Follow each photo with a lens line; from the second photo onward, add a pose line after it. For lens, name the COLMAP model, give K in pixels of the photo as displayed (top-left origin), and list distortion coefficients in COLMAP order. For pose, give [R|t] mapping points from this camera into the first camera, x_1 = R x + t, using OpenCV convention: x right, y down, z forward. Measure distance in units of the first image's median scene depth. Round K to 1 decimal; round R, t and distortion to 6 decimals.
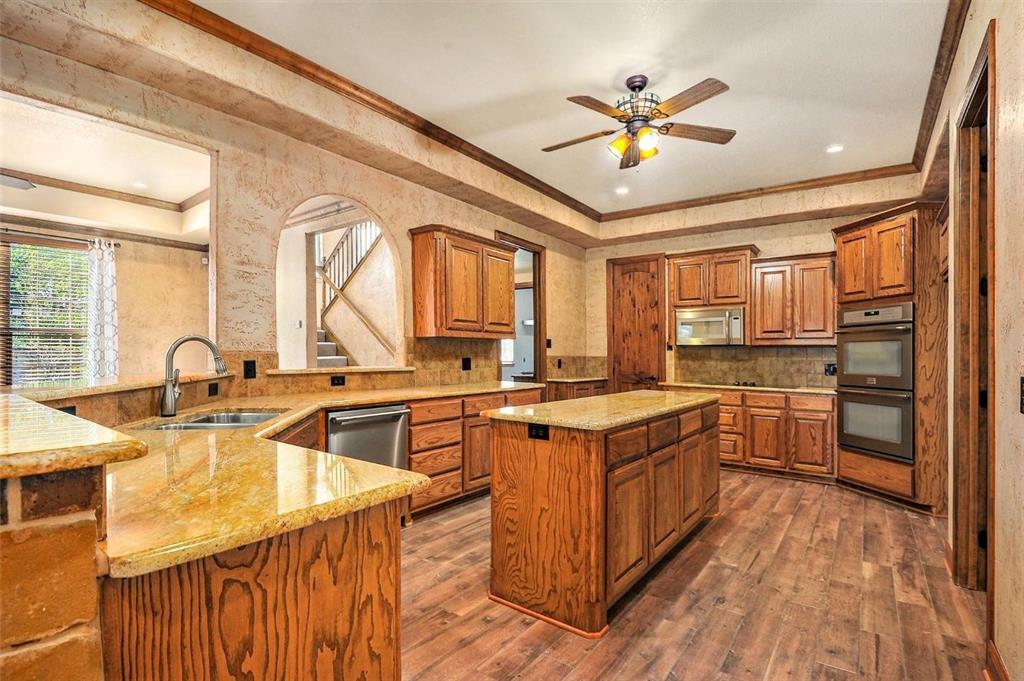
lens RADIAL K [[484.1, 0, 510.0], [0, 484.1, 341.5], [0, 0, 1]] dist [-0.027595, -0.004478]
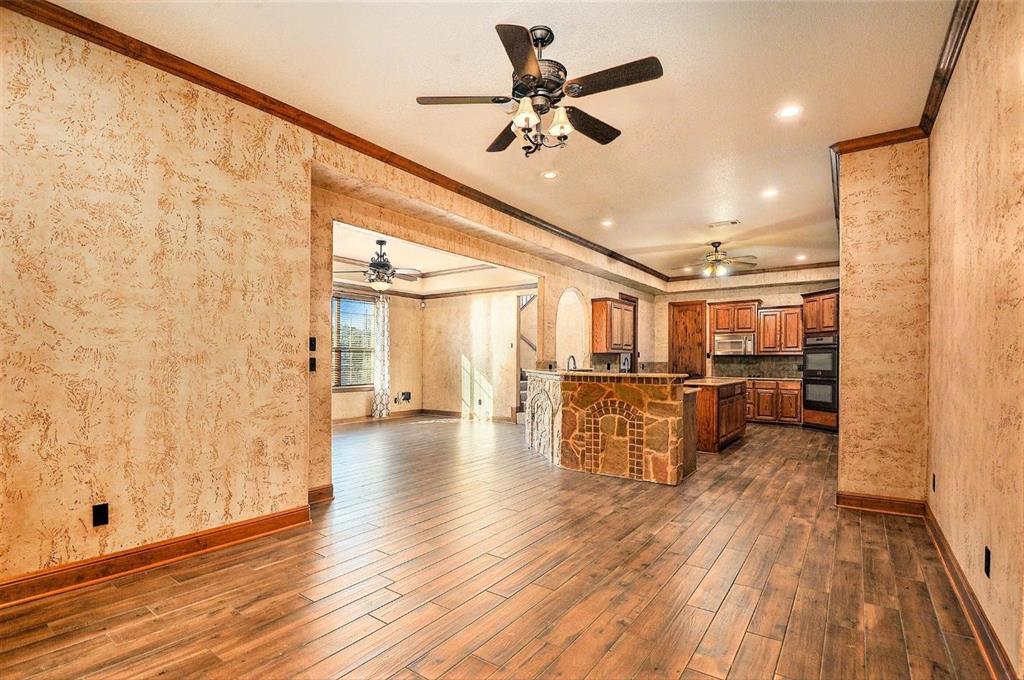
lens RADIAL K [[484.1, 0, 517.3], [0, 484.1, 361.6], [0, 0, 1]] dist [-0.027595, -0.004478]
pose [[0.999524, -0.007992, 0.029794, -0.475806], [0.007211, 0.999630, 0.026239, -0.022878], [-0.029993, -0.026012, 0.999212, -0.814099]]
